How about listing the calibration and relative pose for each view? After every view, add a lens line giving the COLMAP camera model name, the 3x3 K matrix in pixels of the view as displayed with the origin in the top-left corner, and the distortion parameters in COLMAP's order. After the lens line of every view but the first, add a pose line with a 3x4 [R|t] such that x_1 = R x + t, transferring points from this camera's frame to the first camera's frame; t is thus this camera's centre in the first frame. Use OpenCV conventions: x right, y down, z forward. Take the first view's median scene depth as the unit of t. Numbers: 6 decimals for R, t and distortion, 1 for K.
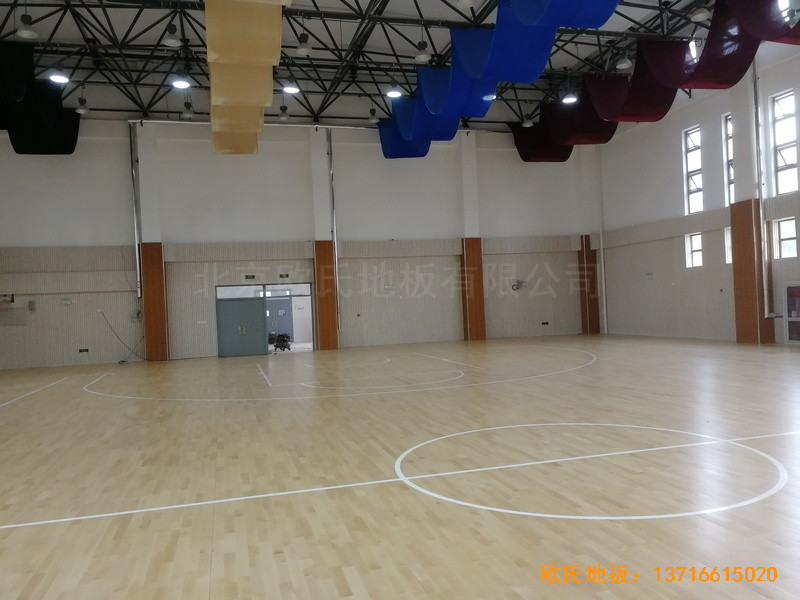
lens RADIAL K [[636.4, 0, 400.0], [0, 636.4, 300.0], [0, 0, 1]] dist [0.006534, -0.035440]
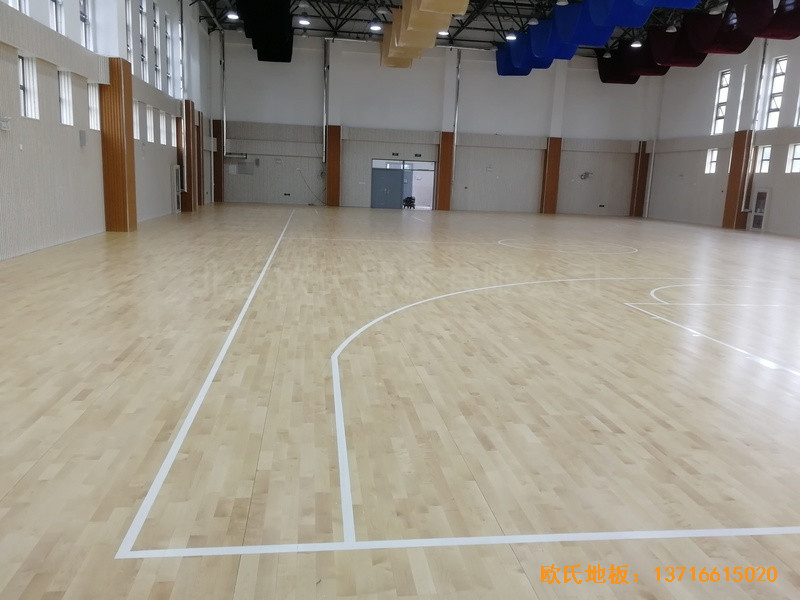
lens RADIAL K [[636.4, 0, 400.0], [0, 636.4, 300.0], [0, 0, 1]] dist [0.006534, -0.035440]
pose [[0.987746, 0.107260, -0.113374, -0.026071], [-0.083907, 0.977461, 0.193725, 0.007087], [0.131597, -0.181838, 0.974483, -0.493920]]
